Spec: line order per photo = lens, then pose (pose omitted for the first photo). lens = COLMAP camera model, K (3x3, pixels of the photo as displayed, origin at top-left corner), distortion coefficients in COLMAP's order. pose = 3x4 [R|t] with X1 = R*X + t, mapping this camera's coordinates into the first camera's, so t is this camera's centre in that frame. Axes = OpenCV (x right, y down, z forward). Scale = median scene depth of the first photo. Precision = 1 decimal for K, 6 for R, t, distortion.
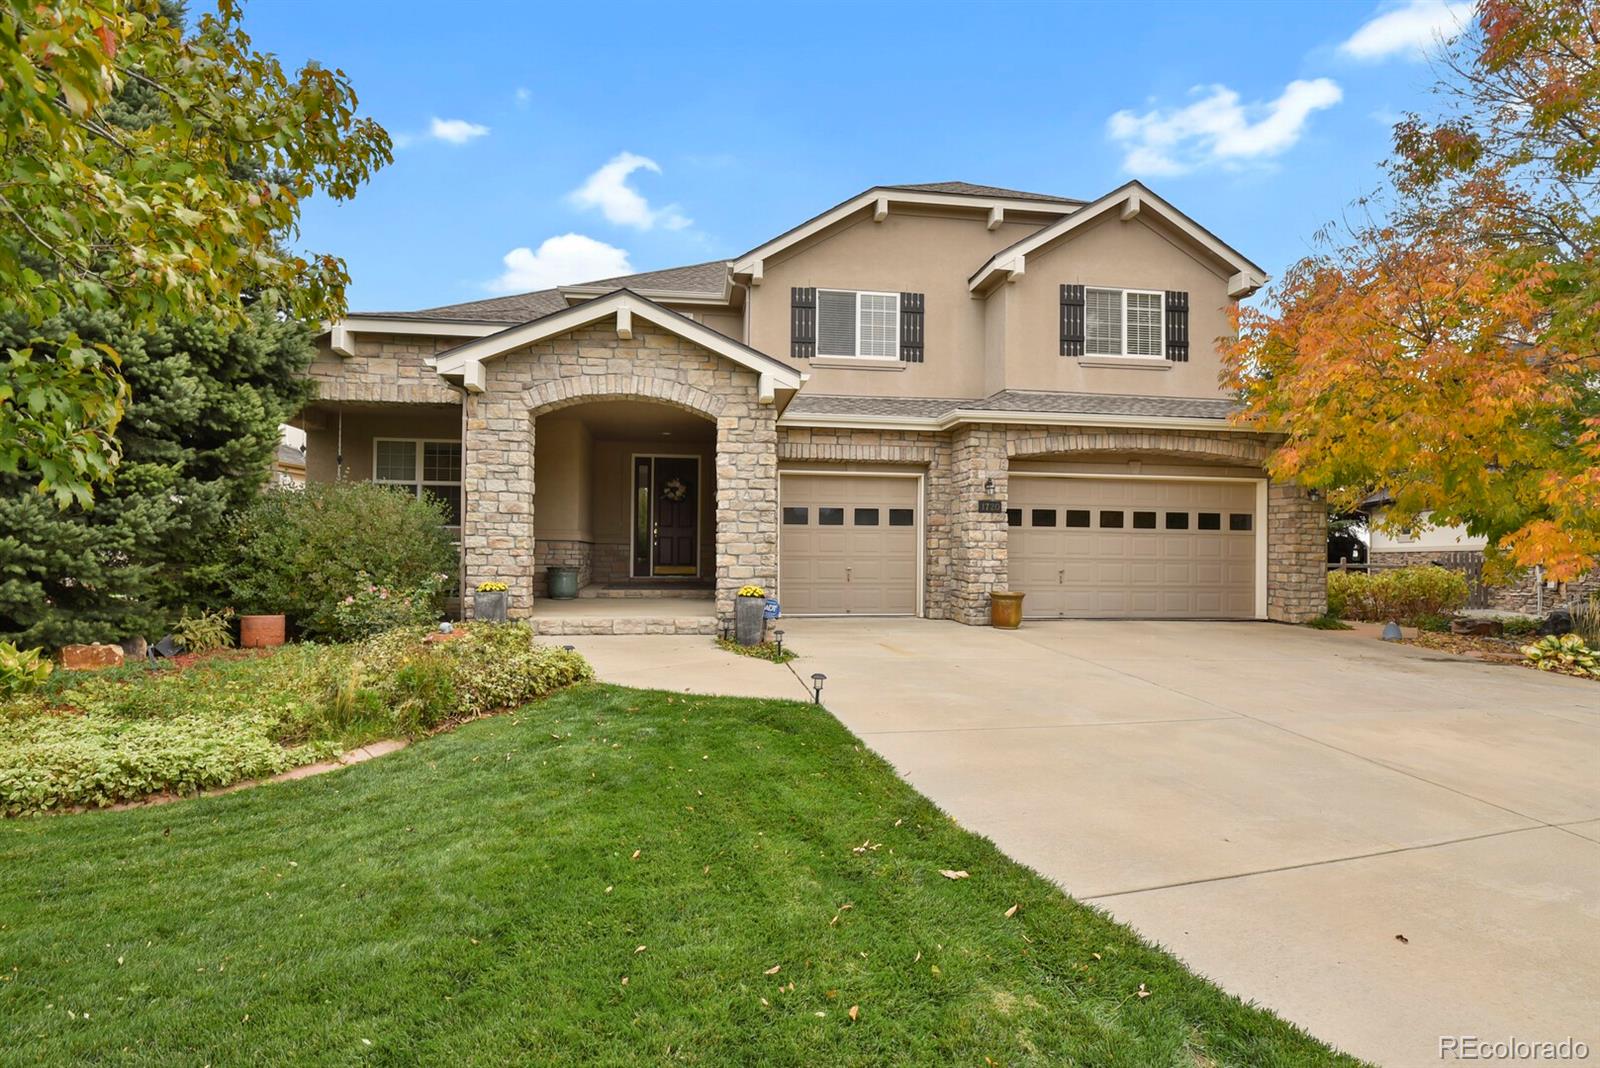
lens RADIAL K [[786.2, 0, 785.0], [0, 786.2, 548.3], [0, 0, 1]] dist [-0.025232, -0.005009]
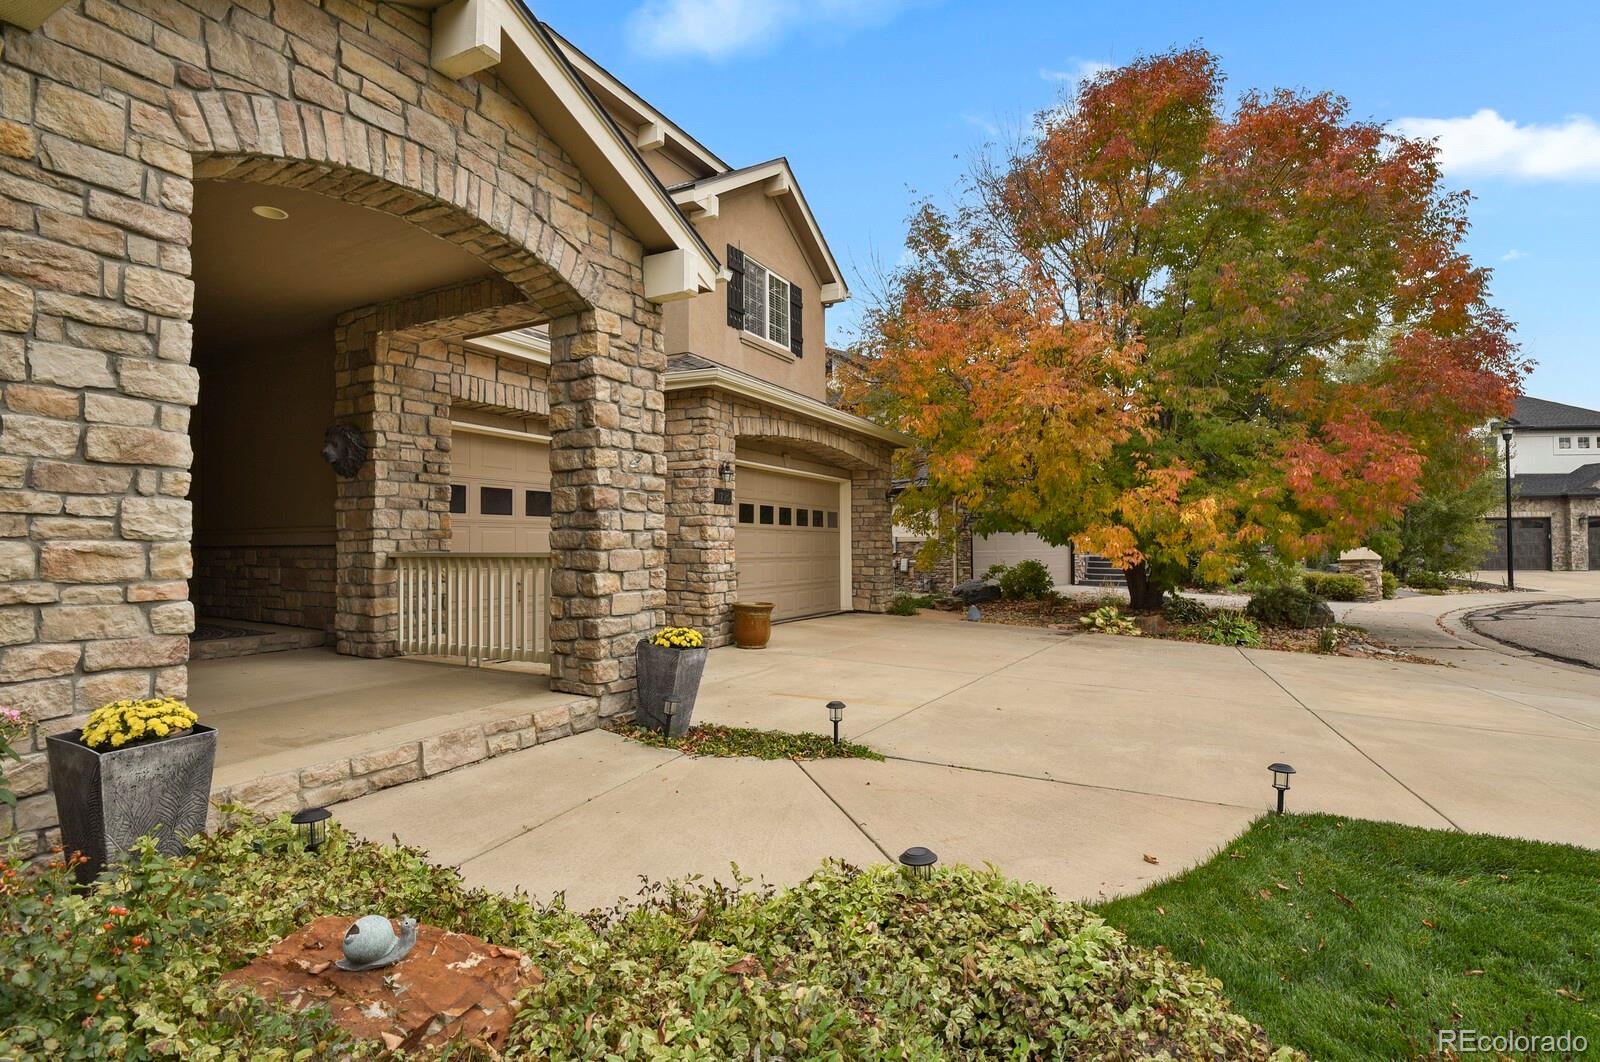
lens RADIAL K [[786.2, 0, 794.7], [0, 786.2, 533.6], [0, 0, 1]] dist [-0.025232, -0.005009]
pose [[0.575983, 0.001098, 0.817461, -0.344986], [0.004338, 0.999981, -0.004400, -0.011825], [-0.817450, 0.006080, 0.575967, 0.476698]]
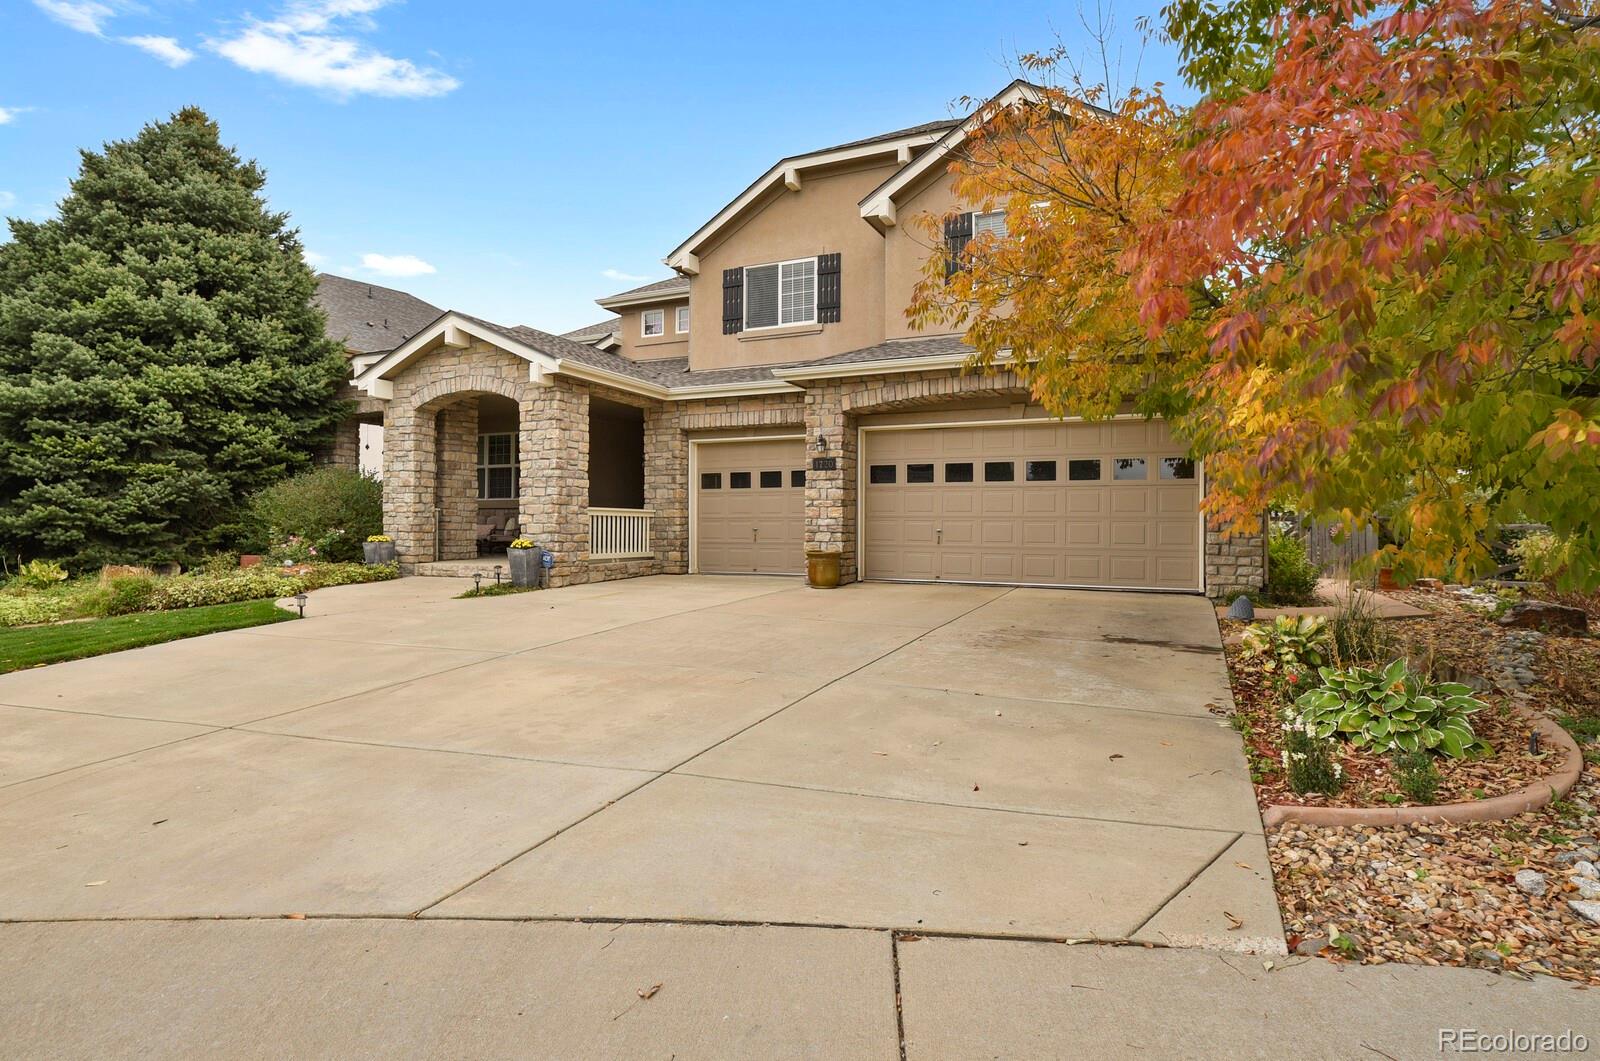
lens RADIAL K [[786.2, 0, 813.3], [0, 786.2, 518.3], [0, 0, 1]] dist [-0.025232, -0.005009]
pose [[0.861586, -0.012354, -0.507462, 0.738872], [0.008772, 0.999917, -0.009448, 0.023588], [0.507537, 0.003688, 0.861622, 0.146057]]
